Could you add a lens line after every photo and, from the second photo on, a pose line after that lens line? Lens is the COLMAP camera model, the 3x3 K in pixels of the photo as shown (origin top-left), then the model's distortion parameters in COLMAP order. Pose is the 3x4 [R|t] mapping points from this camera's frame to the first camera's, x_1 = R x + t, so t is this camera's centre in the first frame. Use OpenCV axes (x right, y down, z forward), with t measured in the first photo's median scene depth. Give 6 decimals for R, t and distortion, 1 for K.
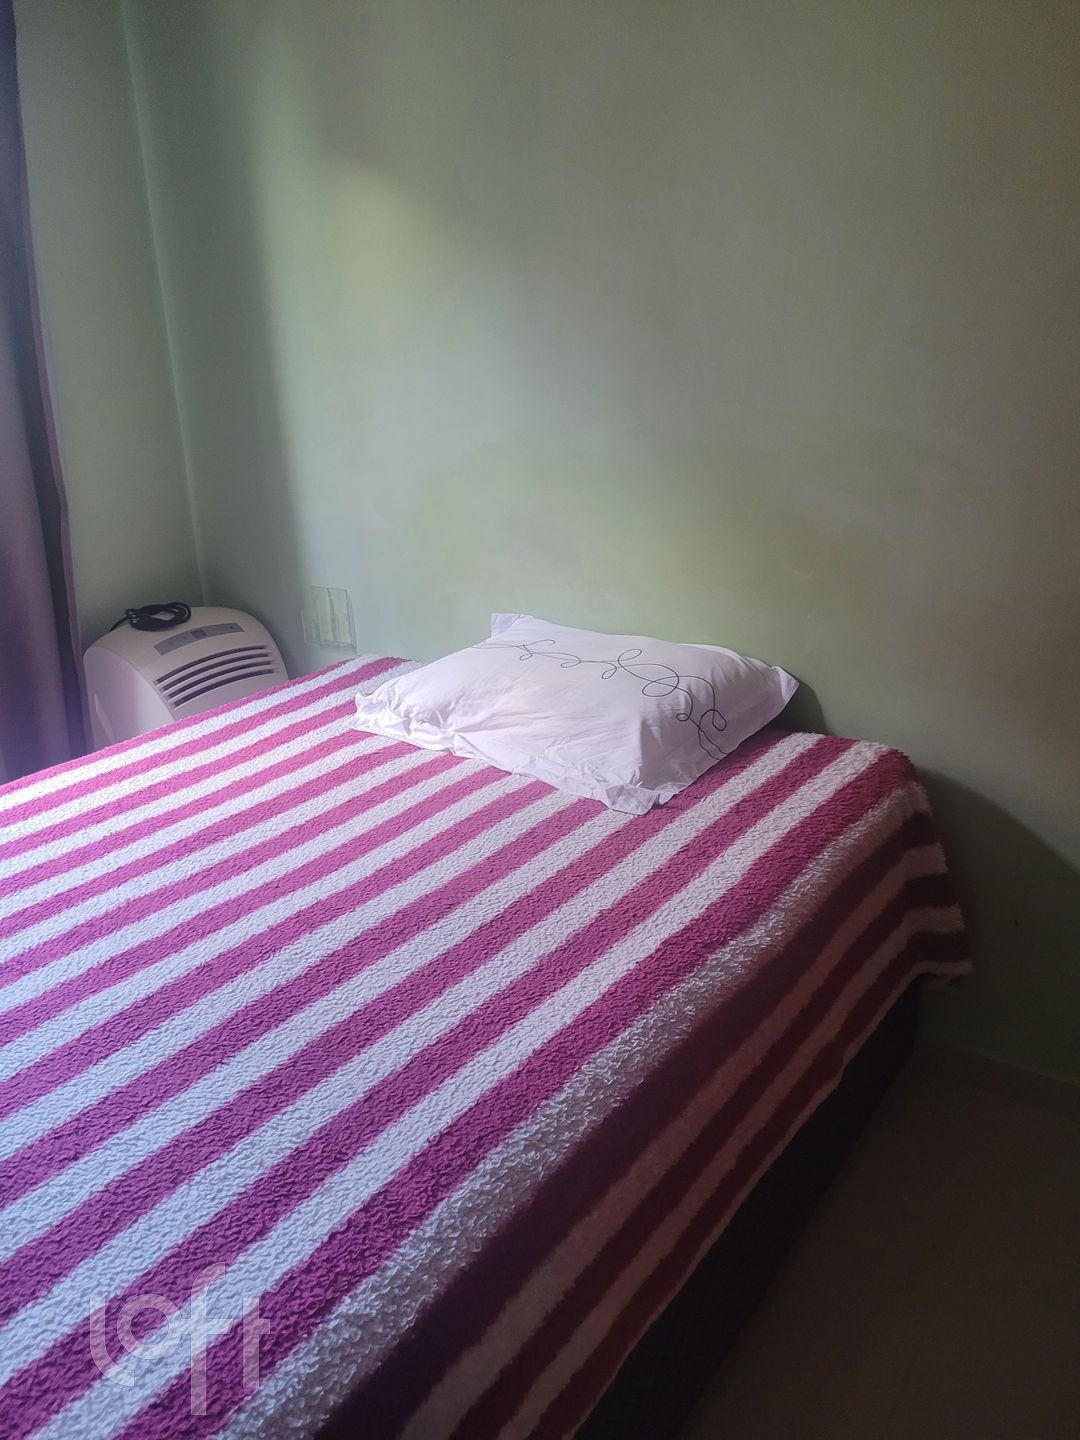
lens RADIAL K [[1088.2, 0, 552.0], [0, 1088.2, 727.7], [0, 0, 1]] dist [0.054416, -0.058772]
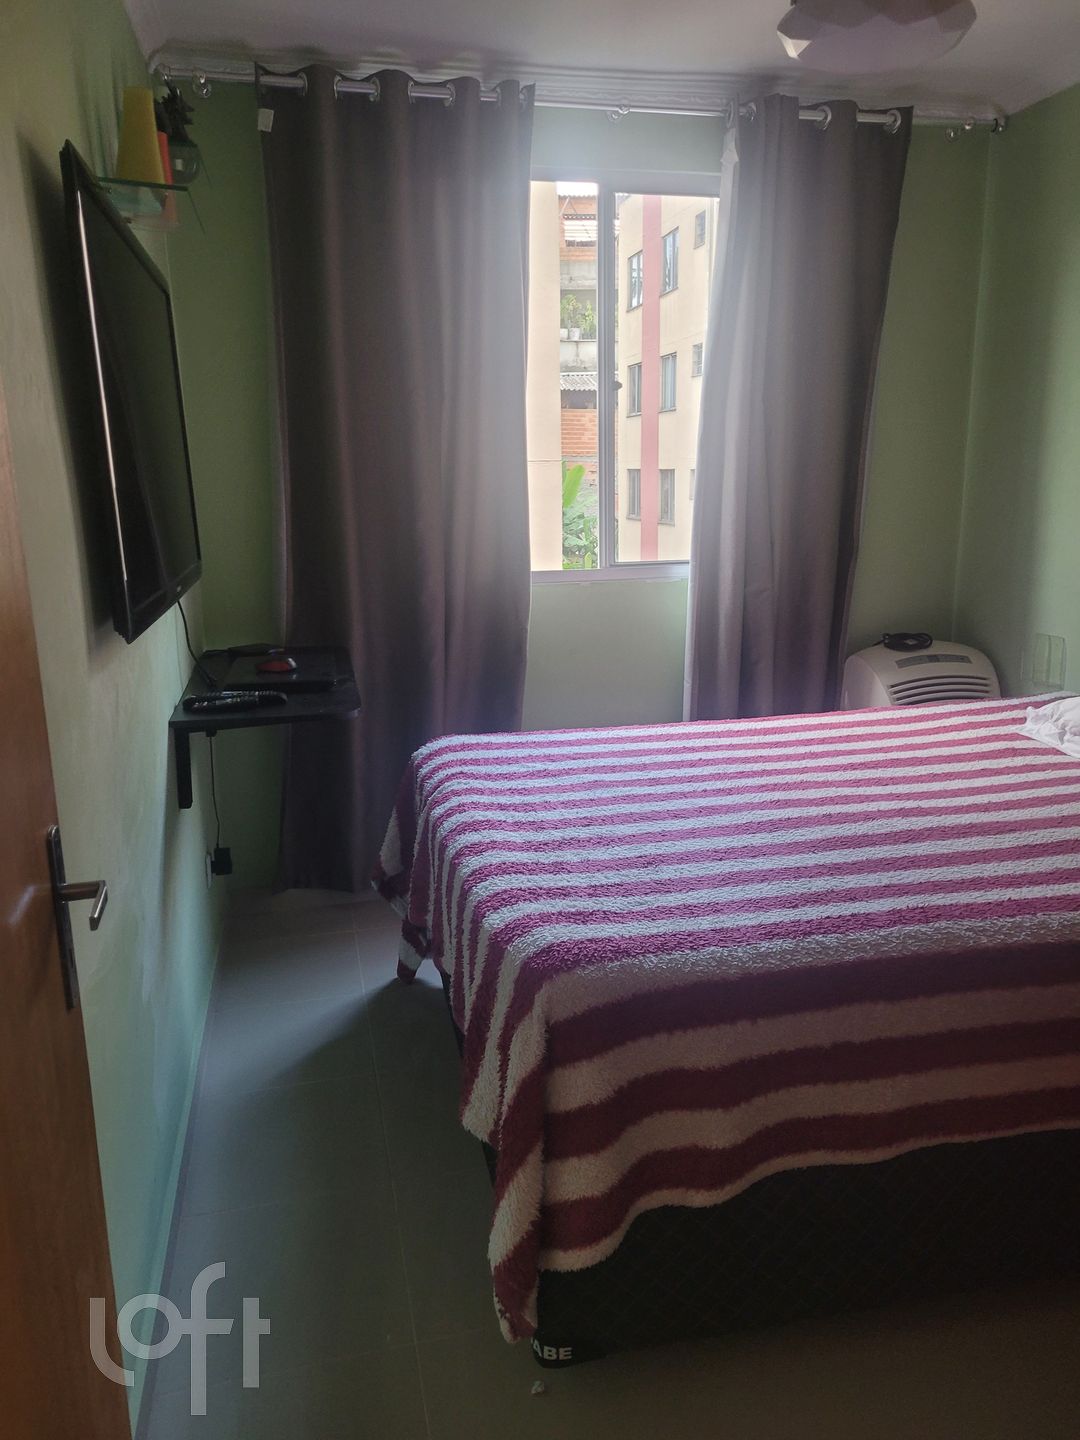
lens RADIAL K [[1088.2, 0, 552.0], [0, 1088.2, 727.7], [0, 0, 1]] dist [0.054416, -0.058772]
pose [[0.731983, 0.167395, -0.660439, 0.257180], [-0.227002, 0.973883, -0.004752, 0.123284], [0.642395, 0.153400, 0.750864, -0.283211]]
